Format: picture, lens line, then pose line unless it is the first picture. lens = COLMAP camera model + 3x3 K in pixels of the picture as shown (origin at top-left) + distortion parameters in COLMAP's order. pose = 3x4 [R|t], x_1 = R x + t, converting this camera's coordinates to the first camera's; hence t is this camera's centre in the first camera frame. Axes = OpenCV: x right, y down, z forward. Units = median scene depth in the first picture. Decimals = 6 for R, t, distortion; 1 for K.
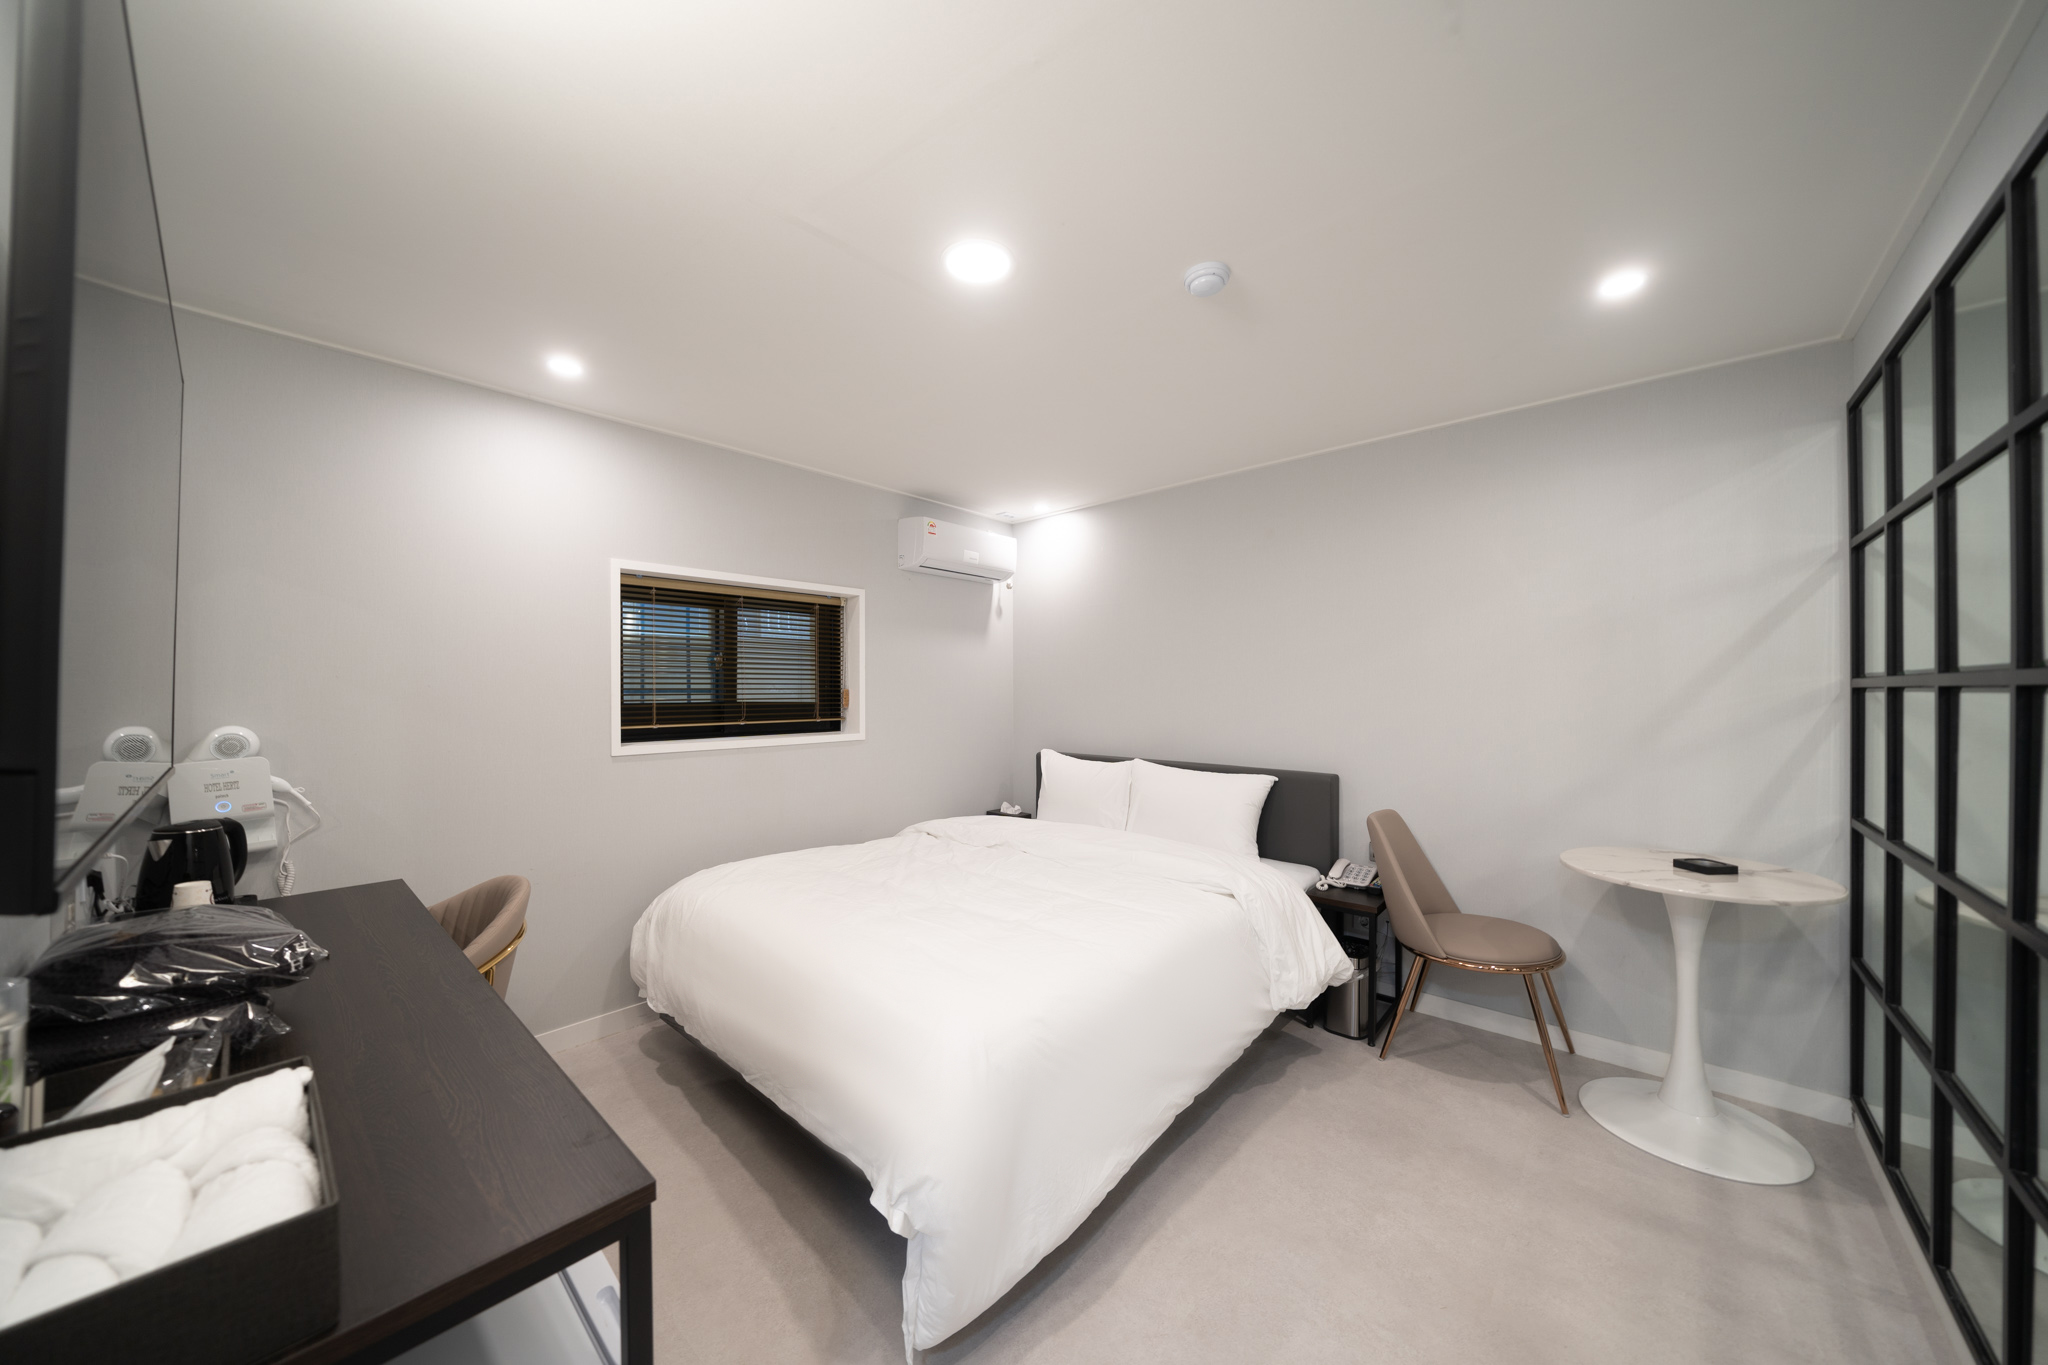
lens RADIAL K [[699.8, 0, 1018.7], [0, 699.8, 680.1], [0, 0, 1]] dist [-0.006454, -0.000179]
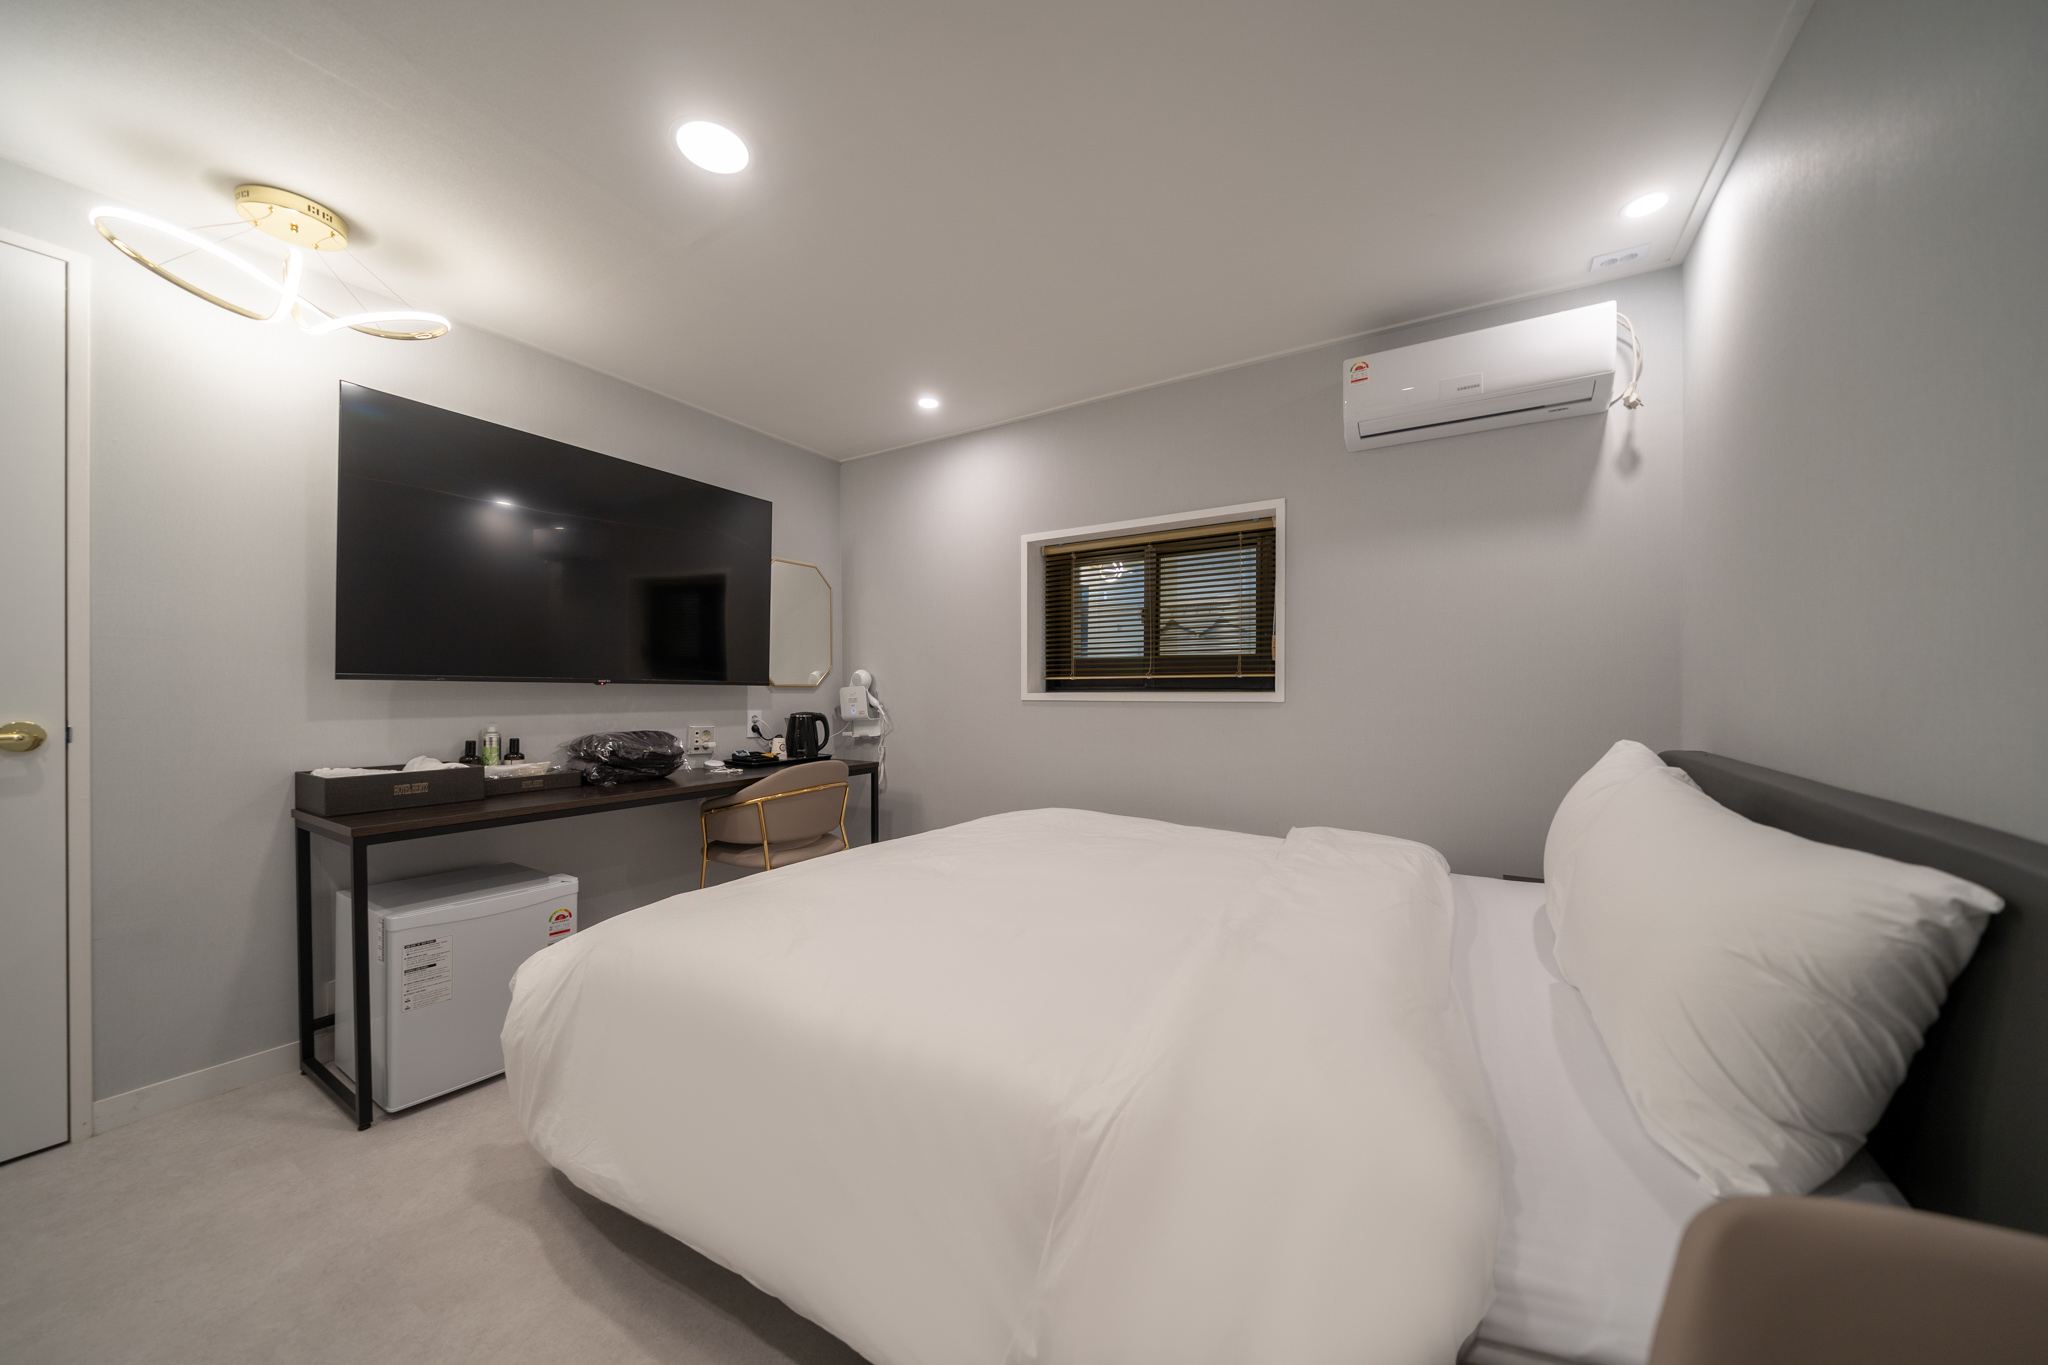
lens RADIAL K [[699.8, 0, 1027.4], [0, 699.8, 690.1], [0, 0, 1]] dist [-0.006454, -0.000179]
pose [[0.181201, 0.001539, -0.983445, 0.647739], [0.015391, 0.999872, 0.004401, 0.093764], [0.983326, -0.015933, 0.181154, 0.861127]]
